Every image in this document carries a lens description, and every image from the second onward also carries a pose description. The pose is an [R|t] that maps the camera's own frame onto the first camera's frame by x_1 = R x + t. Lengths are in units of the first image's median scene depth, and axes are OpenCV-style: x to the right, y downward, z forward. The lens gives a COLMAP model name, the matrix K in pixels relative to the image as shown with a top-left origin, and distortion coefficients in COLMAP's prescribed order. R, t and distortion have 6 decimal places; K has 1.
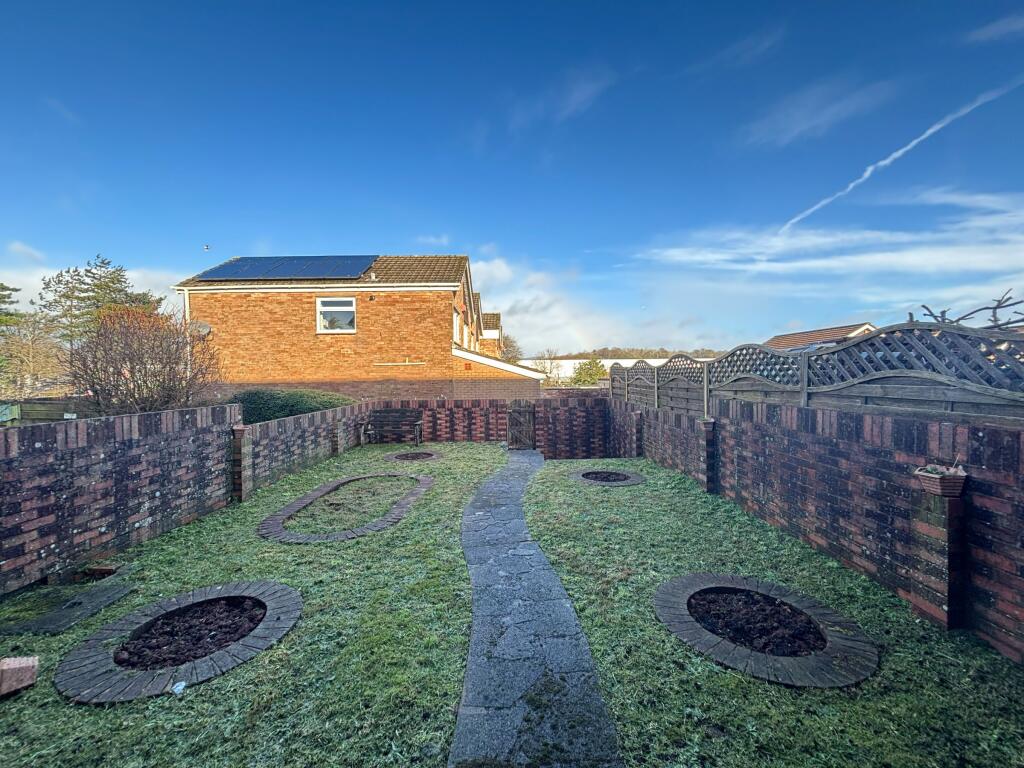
lens RADIAL K [[411.1, 0, 510.3], [0, 411.1, 384.5], [0, 0, 1]] dist [-0.000103, -0.000012]
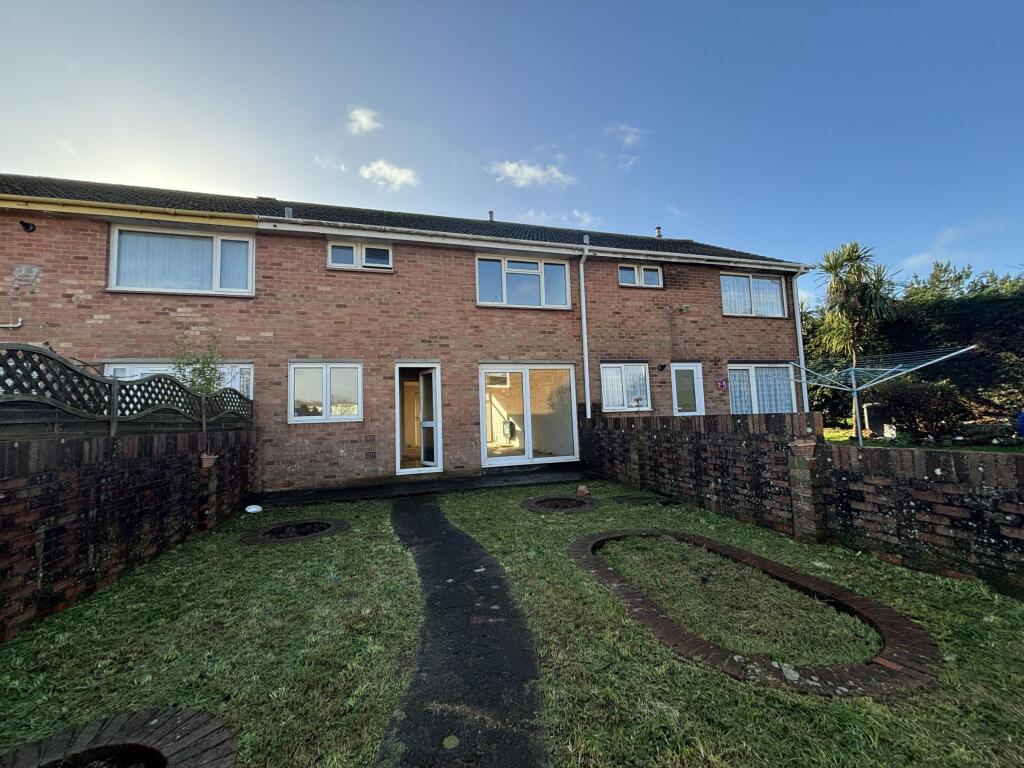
lens RADIAL K [[411.1, 0, 509.2], [0, 411.1, 380.2], [0, 0, 1]] dist [-0.000103, -0.000012]
pose [[-0.967961, 0.021066, -0.250215, 0.061298], [0.040592, 0.996496, -0.073136, 0.027473], [0.247798, -0.080950, -0.965424, 1.956450]]
